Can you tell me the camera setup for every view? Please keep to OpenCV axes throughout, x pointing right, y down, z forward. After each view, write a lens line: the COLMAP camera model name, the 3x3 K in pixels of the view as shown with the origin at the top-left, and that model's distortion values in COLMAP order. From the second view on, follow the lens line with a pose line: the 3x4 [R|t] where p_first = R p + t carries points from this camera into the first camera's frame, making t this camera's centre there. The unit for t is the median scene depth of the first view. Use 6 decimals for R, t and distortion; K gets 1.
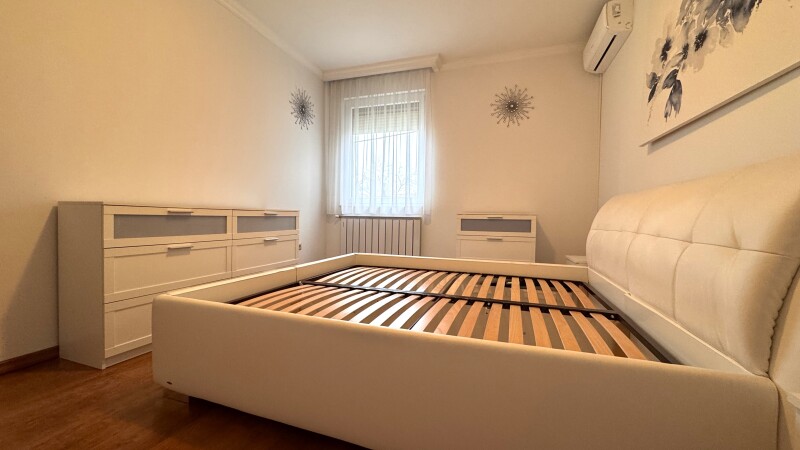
lens RADIAL K [[319.8, 0, 398.7], [0, 319.8, 224.1], [0, 0, 1]] dist [-0.000118, 0.000379]
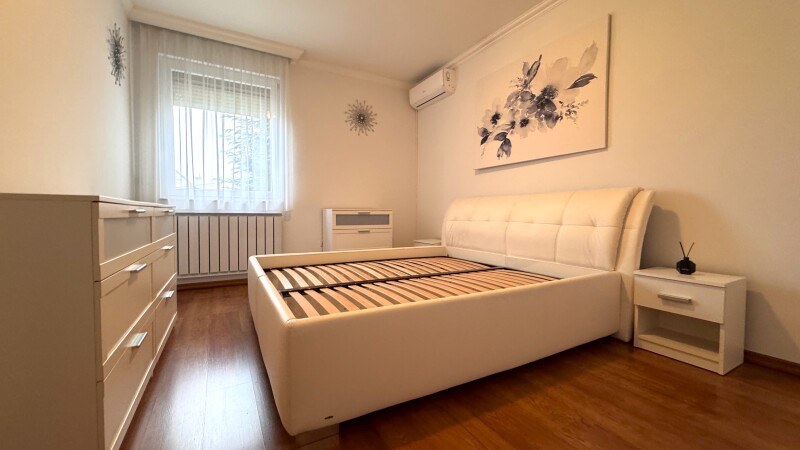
lens RADIAL K [[319.8, 0, 397.7], [0, 319.8, 225.2], [0, 0, 1]] dist [-0.000118, 0.000379]
pose [[0.661872, -0.040520, 0.748521, -0.481116], [0.021732, 0.999155, 0.034871, -0.013476], [-0.749302, -0.006813, 0.662194, 0.123920]]
